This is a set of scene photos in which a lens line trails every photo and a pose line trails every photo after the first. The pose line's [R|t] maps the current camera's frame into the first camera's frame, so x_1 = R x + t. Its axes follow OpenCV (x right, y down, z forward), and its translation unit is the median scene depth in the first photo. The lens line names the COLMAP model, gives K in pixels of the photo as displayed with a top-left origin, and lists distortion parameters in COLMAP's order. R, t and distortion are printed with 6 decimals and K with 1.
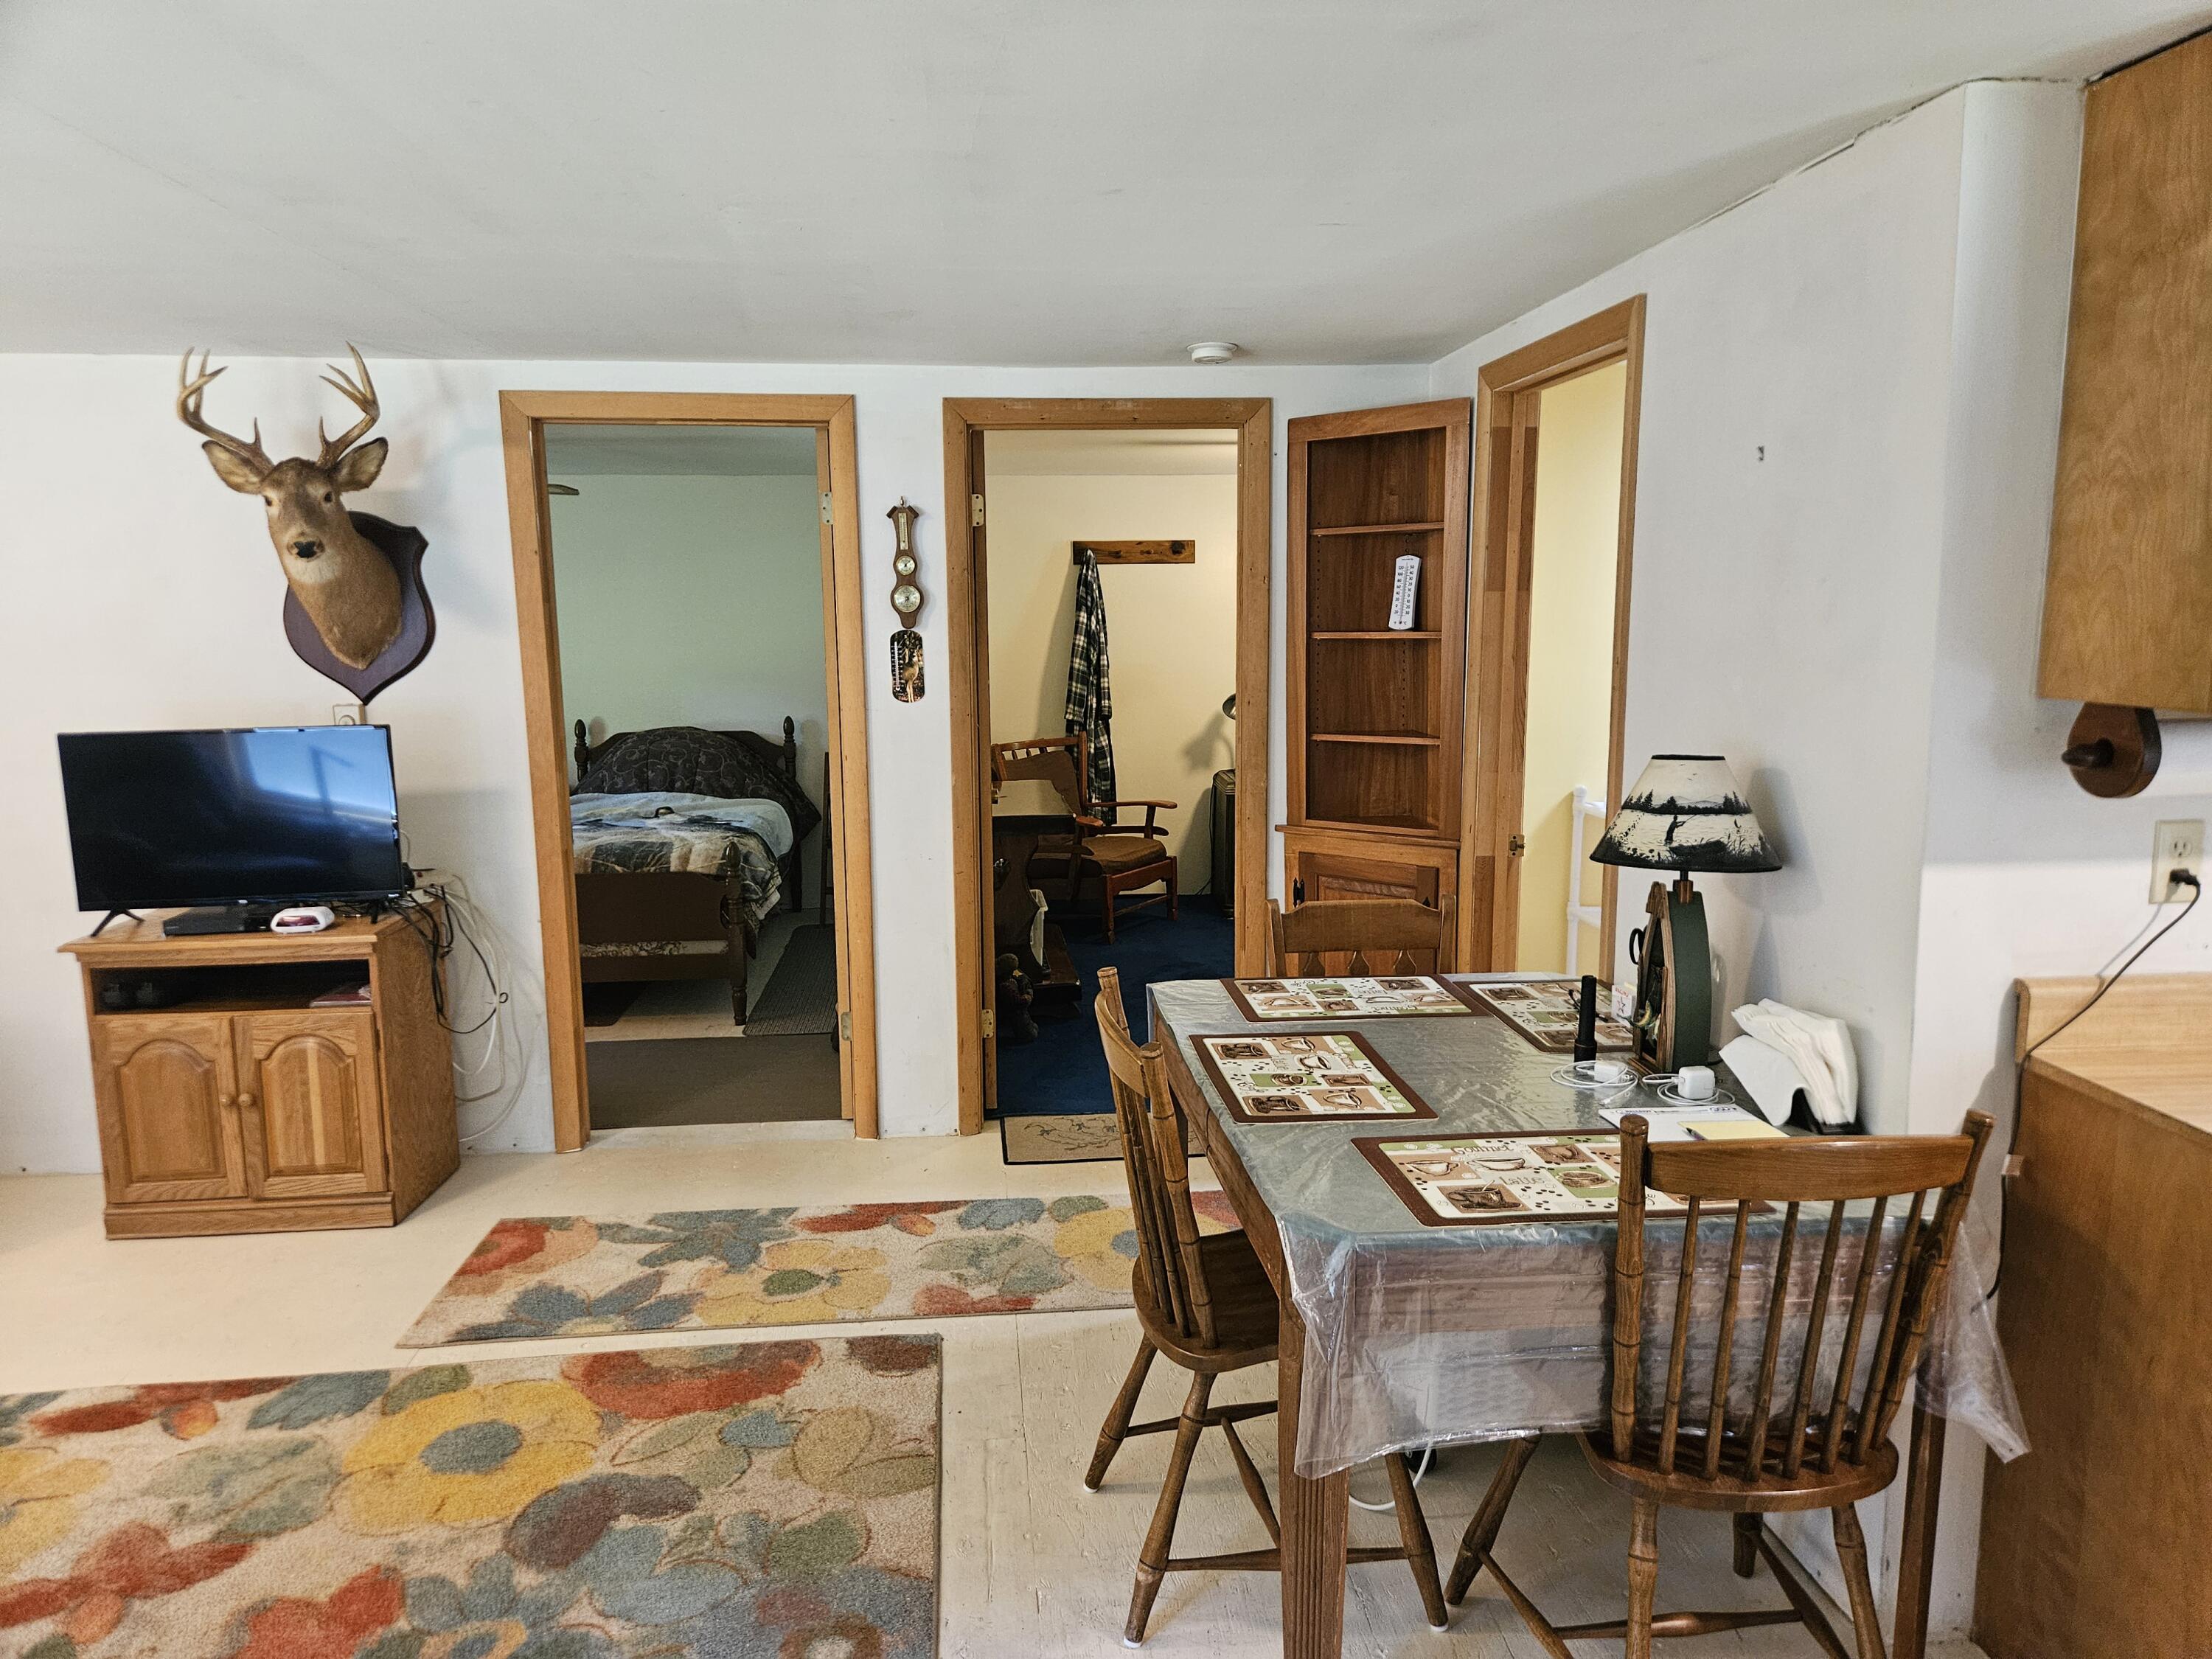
lens RADIAL K [[1484.4, 0, 1104.6], [0, 1484.4, 811.4], [0, 0, 1]] dist [0.068906, -0.054625]
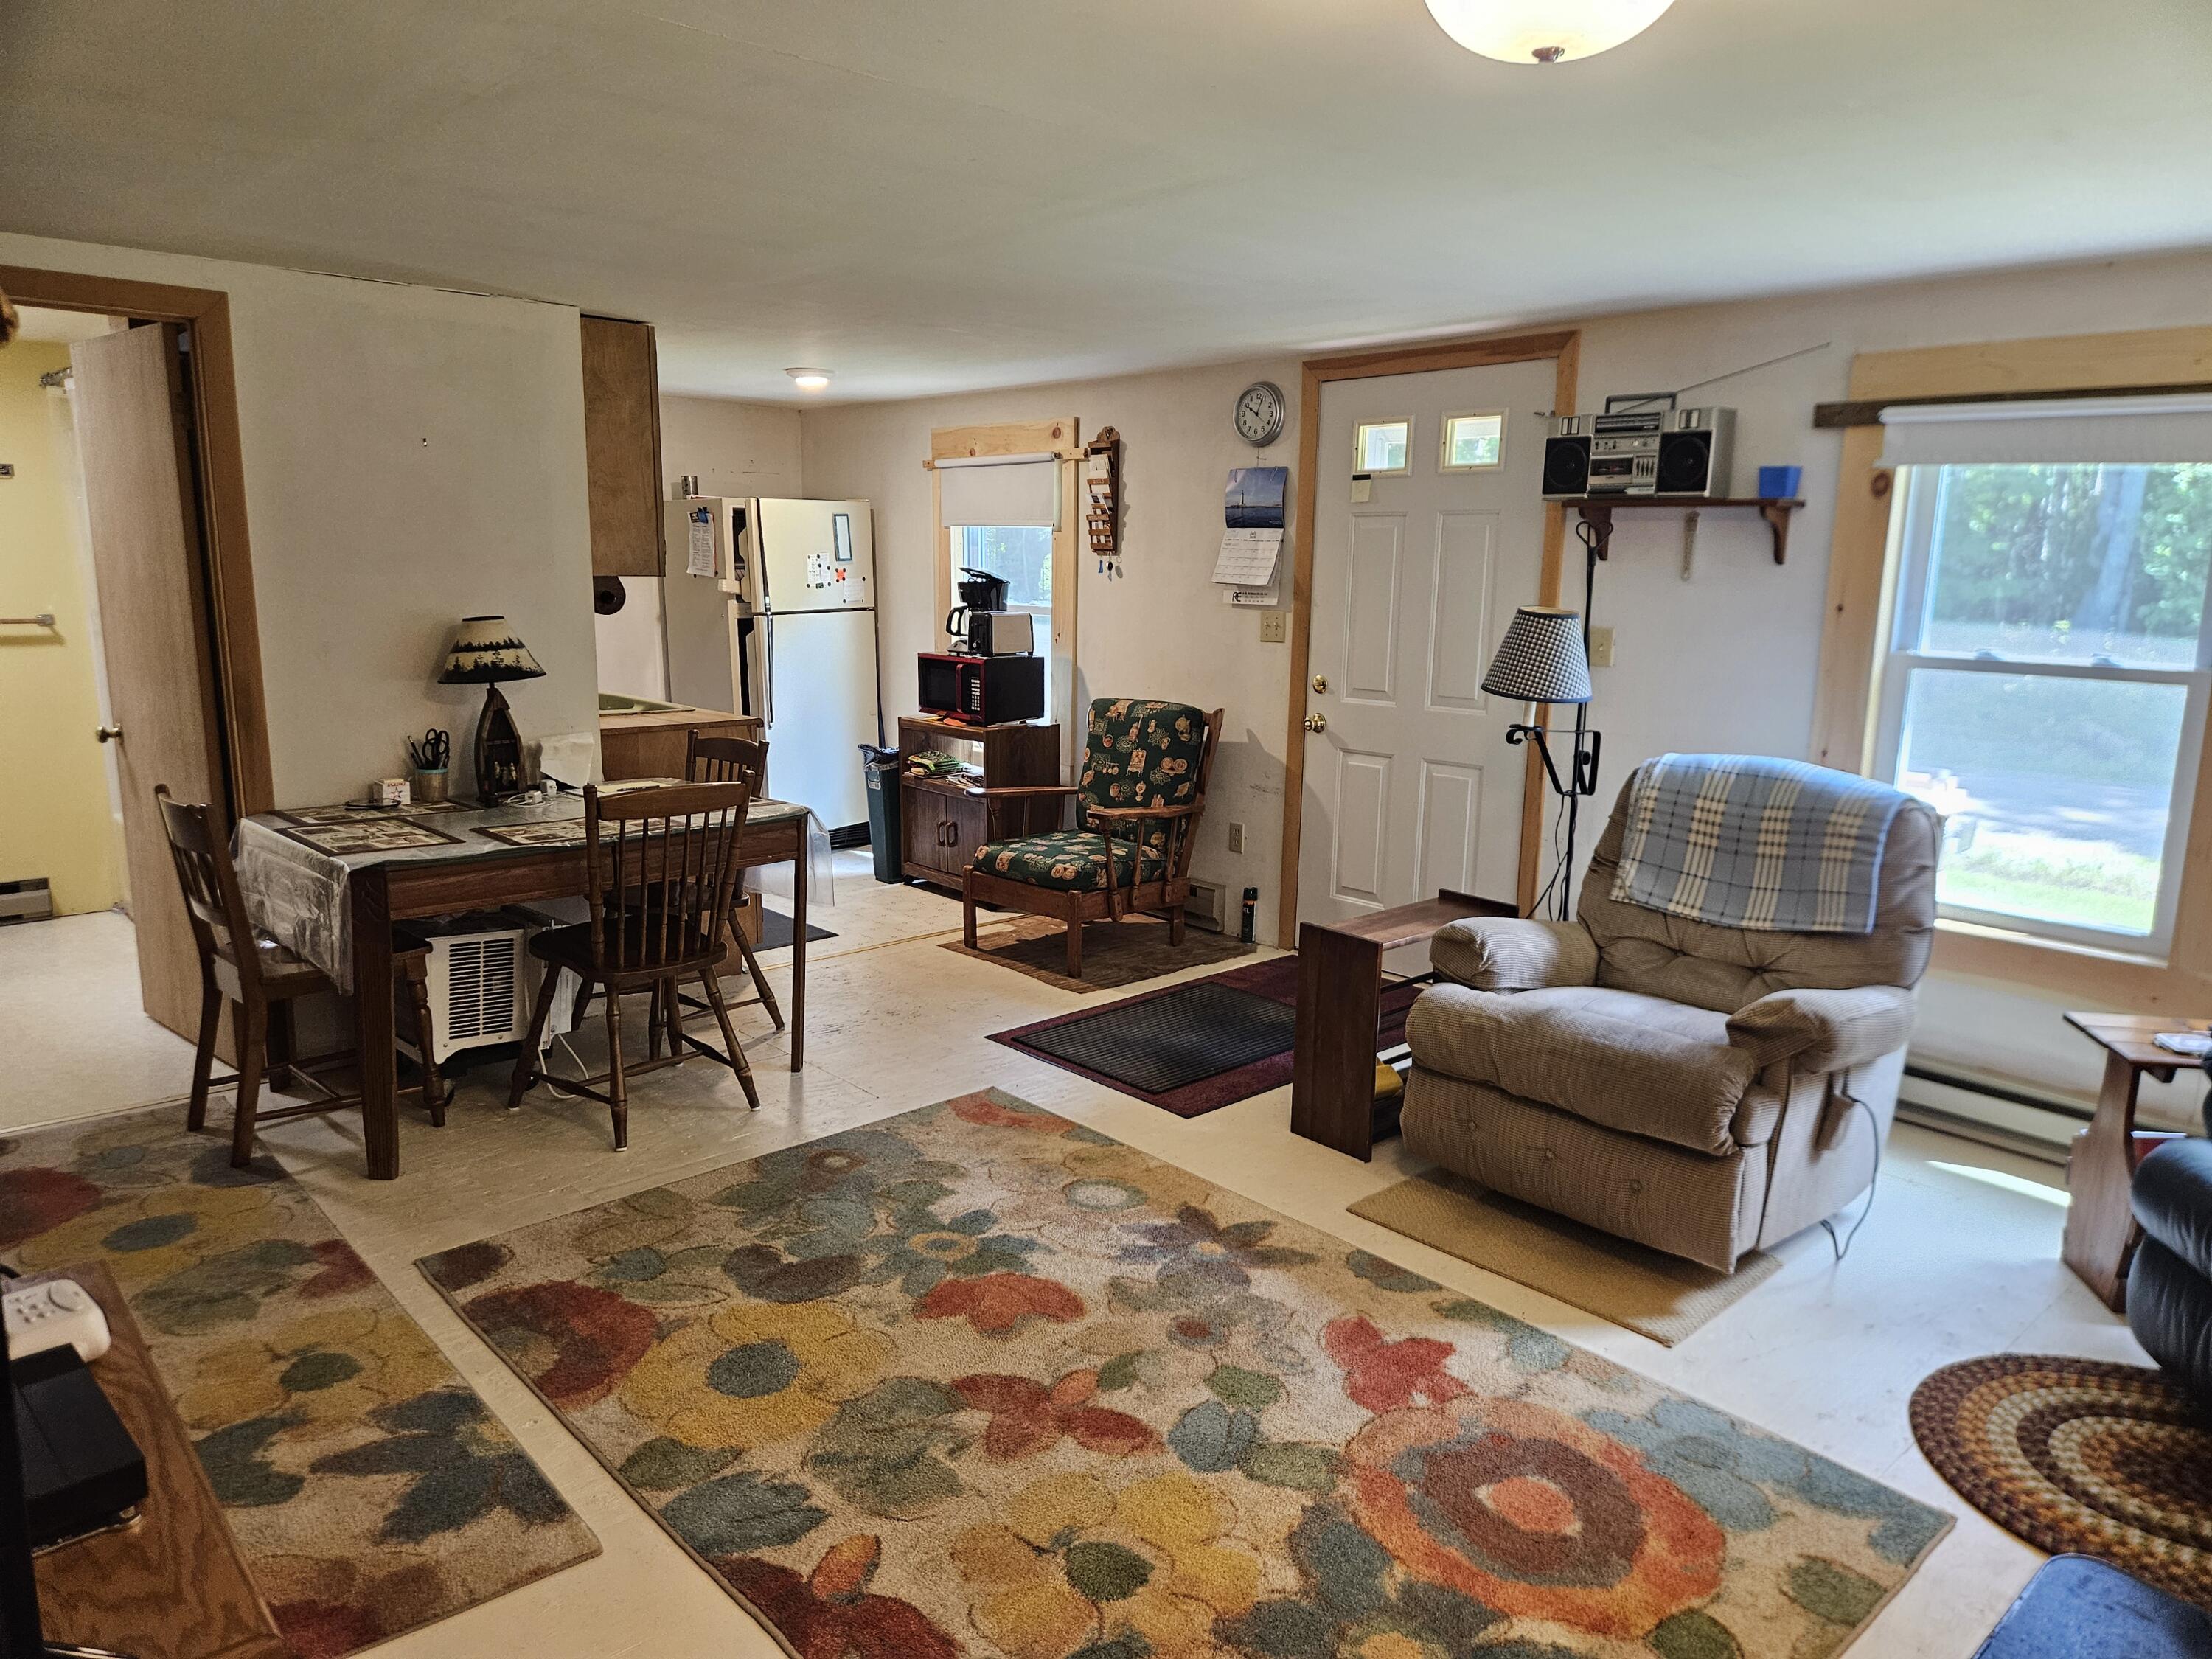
lens RADIAL K [[1484.4, 0, 1084.9], [0, 1484.4, 824.8], [0, 0, 1]] dist [0.068906, -0.054625]
pose [[-0.593640, -0.143508, 0.791832, -1.042942], [0.104254, 0.961963, 0.252502, -0.126741], [-0.797949, 0.232447, -0.556098, 1.049361]]
